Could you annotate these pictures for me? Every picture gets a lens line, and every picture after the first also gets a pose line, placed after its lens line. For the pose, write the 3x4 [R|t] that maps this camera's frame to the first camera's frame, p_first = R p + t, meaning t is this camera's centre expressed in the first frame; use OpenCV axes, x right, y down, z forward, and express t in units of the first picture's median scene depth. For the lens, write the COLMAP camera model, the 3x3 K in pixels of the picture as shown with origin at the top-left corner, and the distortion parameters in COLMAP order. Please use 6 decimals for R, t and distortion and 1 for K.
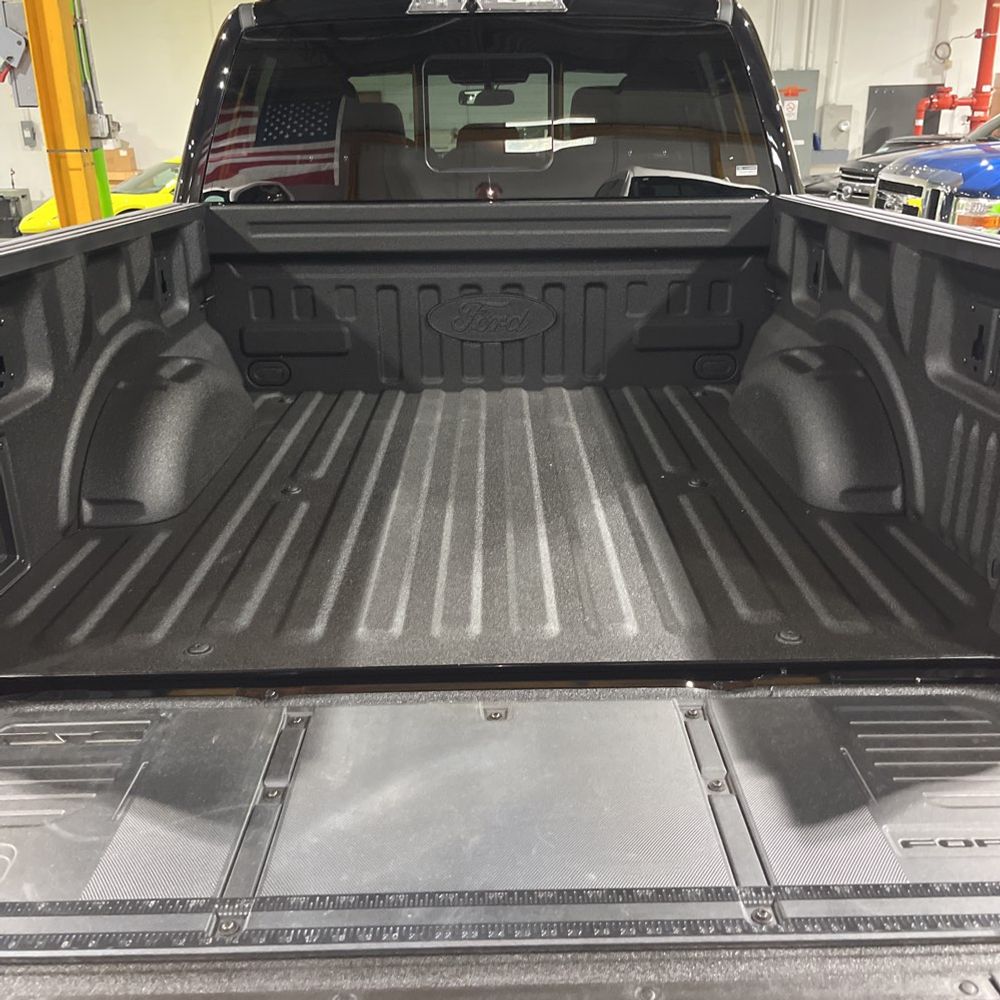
lens RADIAL K [[1012.8, 0, 472.9], [0, 1012.8, 510.7], [0, 0, 1]] dist [0.023689, 0.000000]
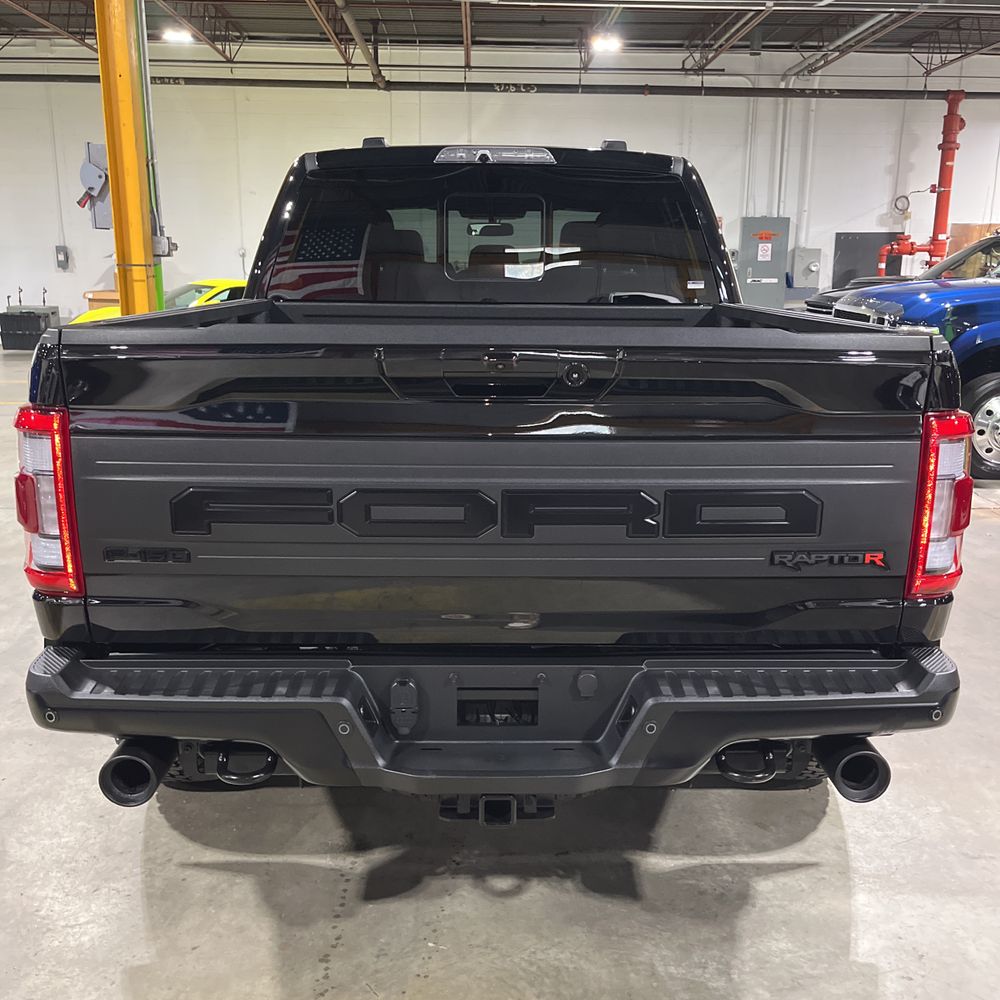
lens RADIAL K [[1012.8, 0, 502.9], [0, 1012.8, 519.3], [0, 0, 1]] dist [0.023689, 0.000000]
pose [[0.999365, 0.012328, 0.033422, -0.006059], [-0.008450, 0.993471, -0.113776, 0.055604], [-0.034607, 0.113421, 0.992944, -0.120266]]
